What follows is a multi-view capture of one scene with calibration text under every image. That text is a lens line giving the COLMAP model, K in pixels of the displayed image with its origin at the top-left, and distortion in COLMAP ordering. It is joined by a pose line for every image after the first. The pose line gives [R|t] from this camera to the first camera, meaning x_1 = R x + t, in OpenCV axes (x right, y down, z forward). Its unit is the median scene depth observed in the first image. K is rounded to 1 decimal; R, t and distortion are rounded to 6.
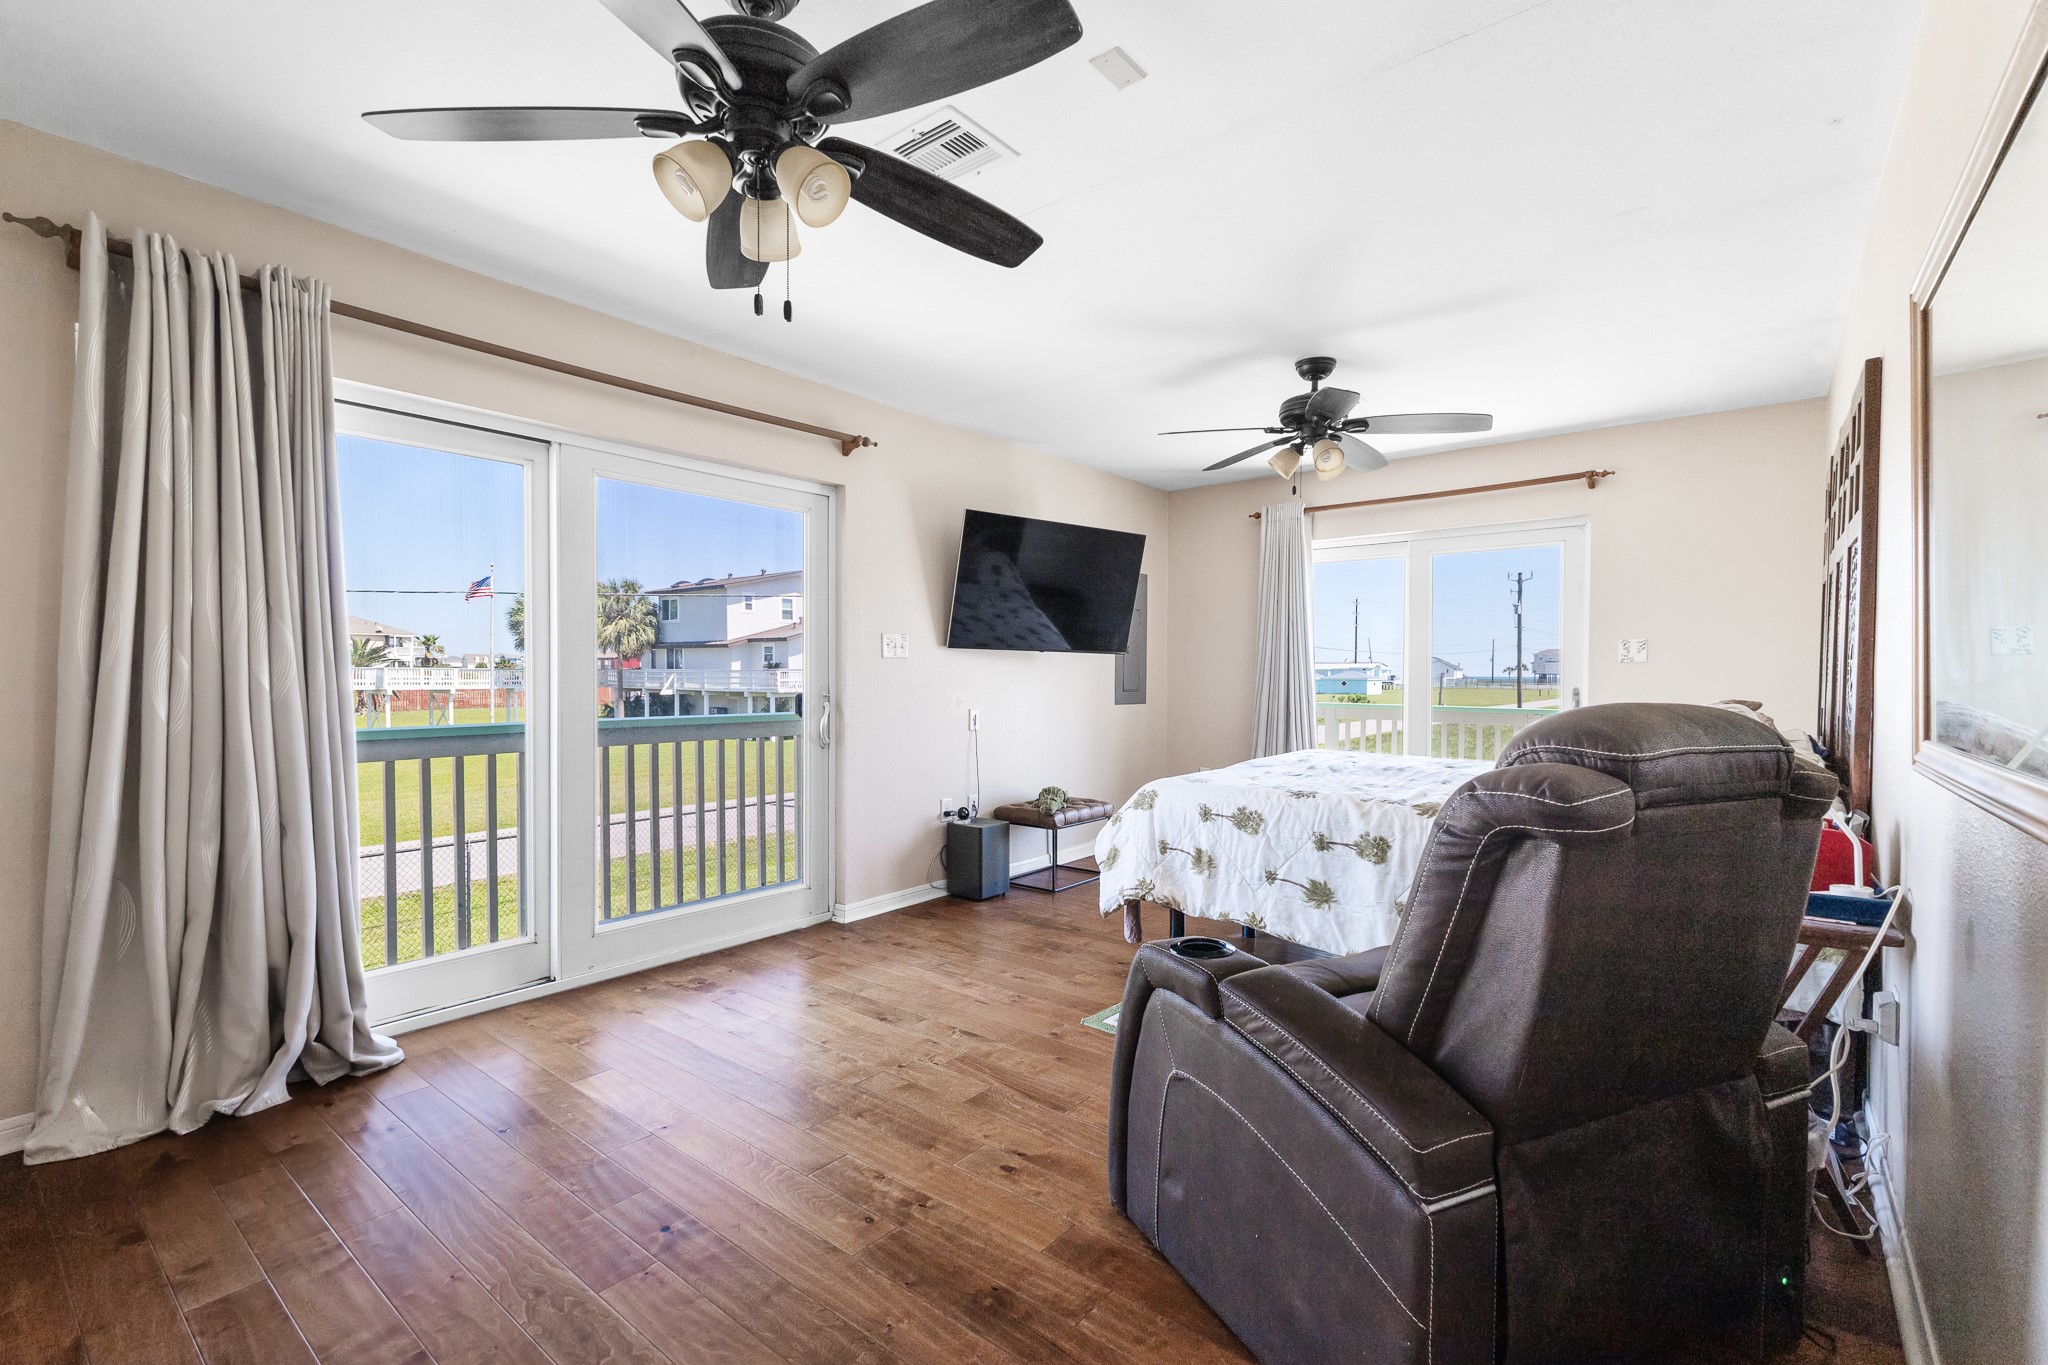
lens RADIAL K [[877.2, 0, 1027.6], [0, 877.2, 686.7], [0, 0, 1]] dist [0.010872, -0.002897]
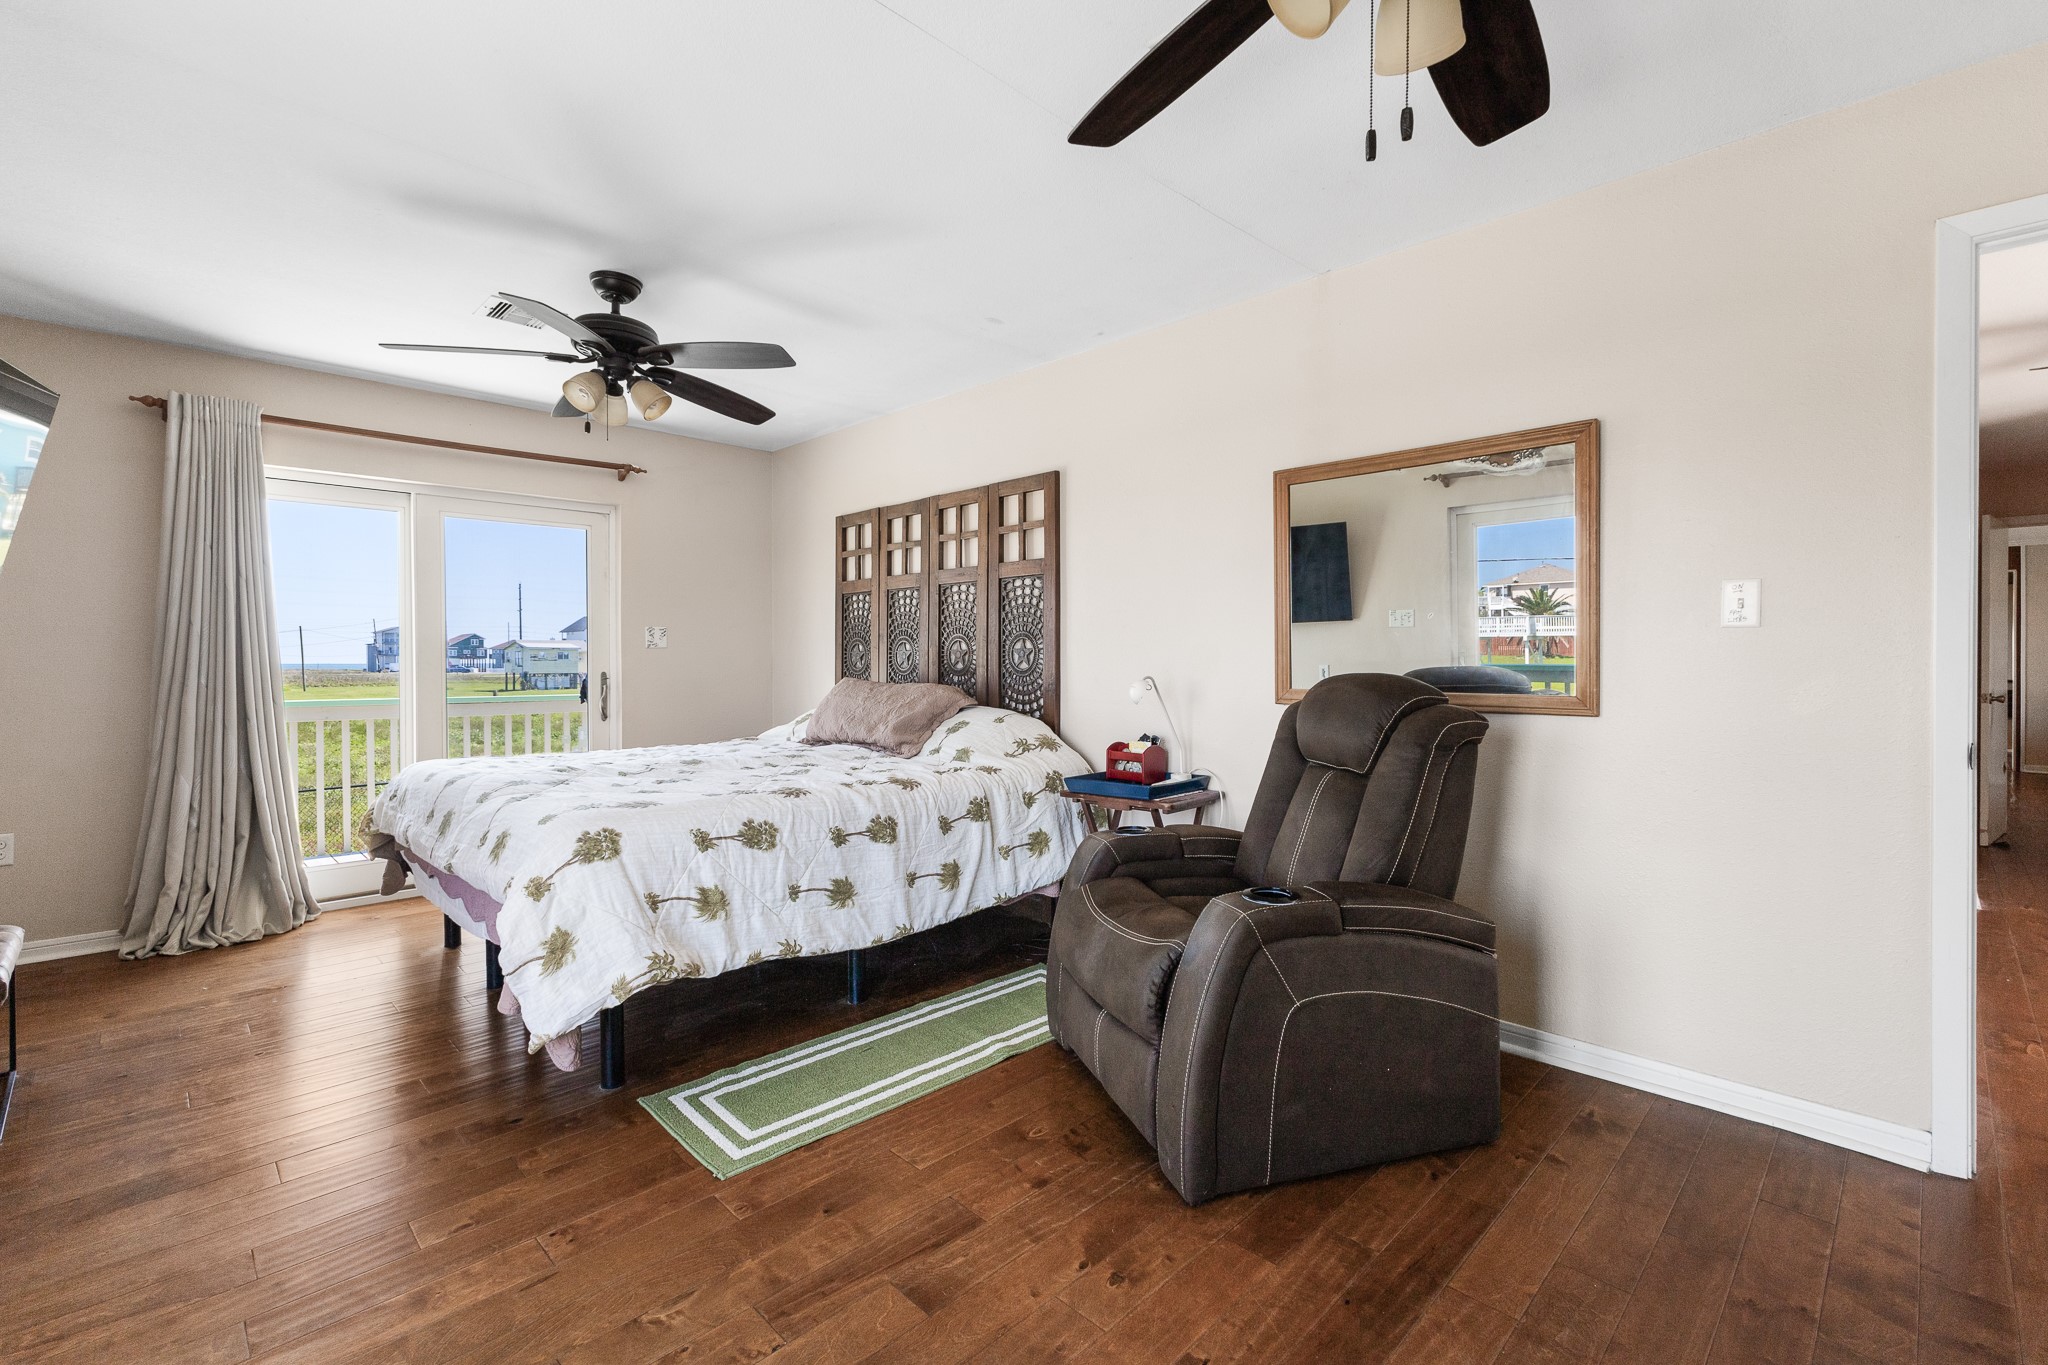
lens RADIAL K [[877.2, 0, 1028.5], [0, 877.2, 661.3], [0, 0, 1]] dist [0.010872, -0.002897]
pose [[0.131391, -0.005496, 0.991315, -0.549752], [0.016384, 0.999860, 0.003371, -0.011032], [-0.991195, 0.015799, 0.131463, 0.645600]]
